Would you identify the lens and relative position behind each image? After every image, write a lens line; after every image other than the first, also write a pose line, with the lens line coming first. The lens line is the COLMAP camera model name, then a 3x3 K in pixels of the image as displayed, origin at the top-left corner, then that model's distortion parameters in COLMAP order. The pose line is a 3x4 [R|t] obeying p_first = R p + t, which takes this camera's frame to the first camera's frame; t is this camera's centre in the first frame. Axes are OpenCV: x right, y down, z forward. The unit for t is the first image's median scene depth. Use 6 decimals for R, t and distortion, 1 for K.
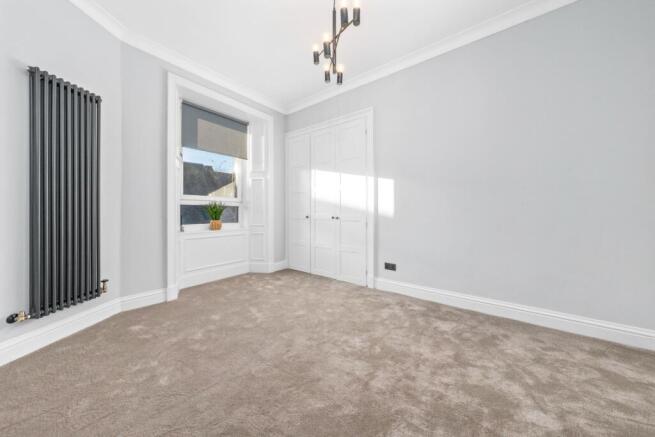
lens RADIAL K [[224.8, 0, 327.7], [0, 224.8, 210.3], [0, 0, 1]] dist [0.001434, 0.000139]
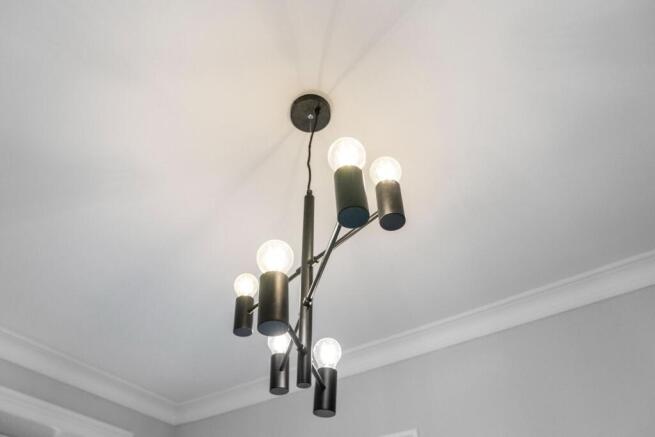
lens RADIAL K [[454.6, 0, 327.5], [0, 454.6, 218.5], [0, 0, 1]] dist [0.000503, 0.000094]
pose [[0.997070, 0.050344, 0.057593, 0.018465], [0.003078, 0.725886, -0.687809, -0.405305], [-0.076433, 0.685971, 0.723604, 0.534924]]
